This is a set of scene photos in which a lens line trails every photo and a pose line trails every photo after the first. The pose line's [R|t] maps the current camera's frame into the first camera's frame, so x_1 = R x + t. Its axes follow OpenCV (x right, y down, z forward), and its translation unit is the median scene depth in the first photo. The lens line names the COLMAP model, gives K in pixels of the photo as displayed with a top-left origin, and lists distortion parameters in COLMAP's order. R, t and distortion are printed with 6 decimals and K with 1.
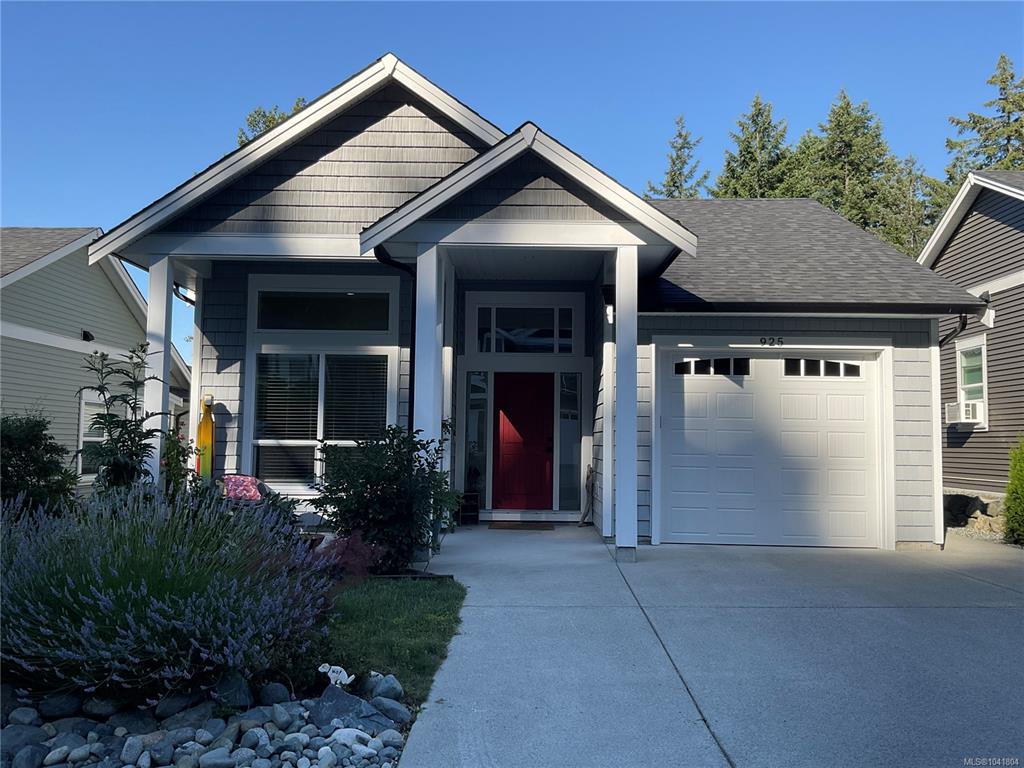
lens RADIAL K [[840.5, 0, 517.4], [0, 840.5, 384.8], [0, 0, 1]] dist [0.046455, -0.046631]
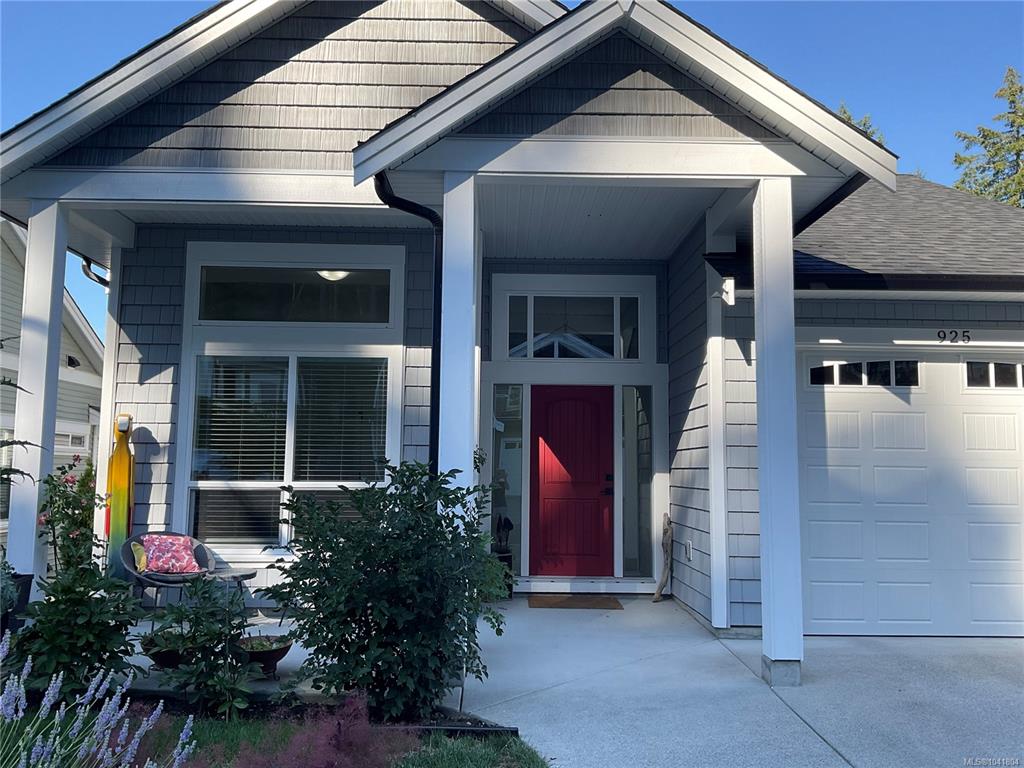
lens RADIAL K [[840.5, 0, 508.5], [0, 840.5, 382.2], [0, 0, 1]] dist [0.046455, -0.046631]
pose [[0.999860, 0.000001, 0.016724, -0.069589], [0.000605, 0.999343, -0.036230, 0.010564], [-0.016713, 0.036235, 0.999204, 0.319810]]
